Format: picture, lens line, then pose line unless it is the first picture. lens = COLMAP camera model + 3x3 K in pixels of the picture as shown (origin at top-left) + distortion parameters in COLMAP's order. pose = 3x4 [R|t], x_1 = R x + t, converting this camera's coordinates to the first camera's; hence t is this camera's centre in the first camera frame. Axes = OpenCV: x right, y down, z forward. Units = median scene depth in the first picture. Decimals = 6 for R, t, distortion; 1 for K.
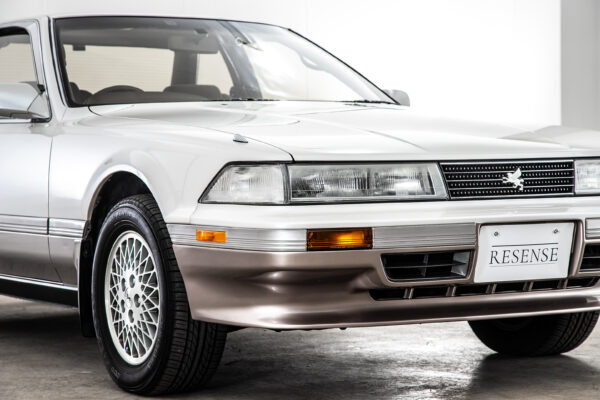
lens RADIAL K [[1610.6, 0, 300.0], [0, 1610.6, 200.0], [0, 0, 1]] dist [0.647095, -0.228243]
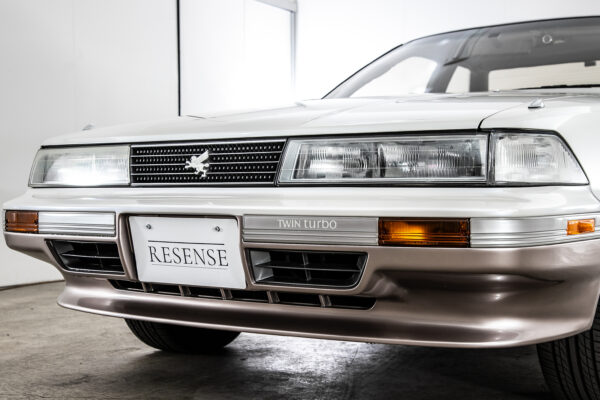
lens RADIAL K [[894.3, 0, 300.0], [0, 894.3, 200.0], [0, 0, 1]] dist [0.170961, 0.000488]
pose [[0.431524, 0.027408, -0.901685, 0.580047], [-0.027014, 0.999483, 0.017453, -0.003675], [0.901697, 0.016827, 0.432042, 0.866288]]
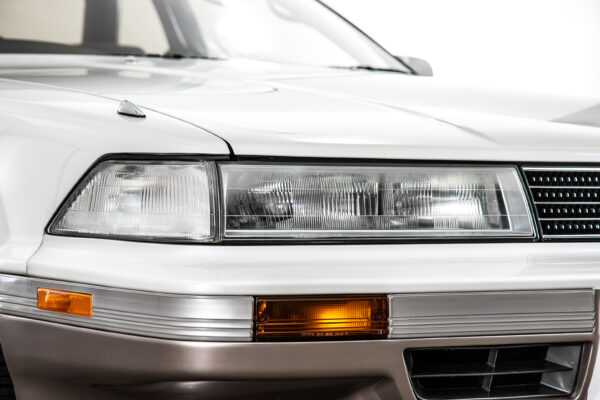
lens RADIAL K [[1669.2, 0, 300.0], [0, 1669.2, 200.0], [0, 0, 1]] dist [0.596180, -0.090964]
pose [[0.999614, 0.025537, 0.010935, 0.011172], [-0.025467, 0.999654, -0.006510, -0.007378], [-0.011098, 0.006229, 0.999919, 0.470202]]
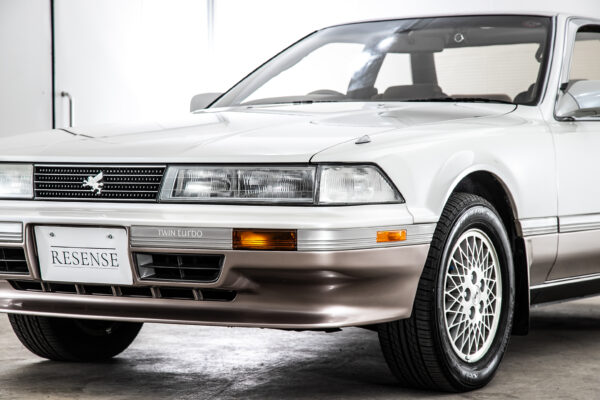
lens RADIAL K [[1639.3, 0, 300.0], [0, 1639.3, 200.0], [0, 0, 1]] dist [0.665548, 0.030314]
pose [[0.457288, 0.039279, -0.888451, 1.126868], [-0.034762, 0.999050, 0.026277, -0.034220], [0.888639, 0.018868, 0.458219, 0.655582]]
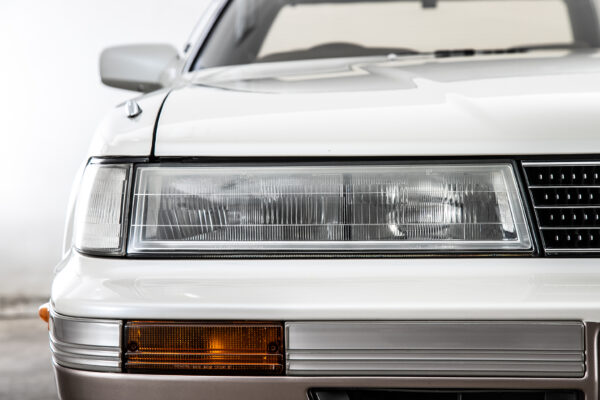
lens RADIAL K [[1418.6, 0, 300.0], [0, 1418.6, 200.0], [0, 0, 1]] dist [0.313779, 0.157576]
pose [[0.863801, 0.015919, -0.503582, 0.217009], [-0.014172, 0.999873, 0.007298, -0.015325], [0.503634, 0.000833, 0.863917, 0.665188]]
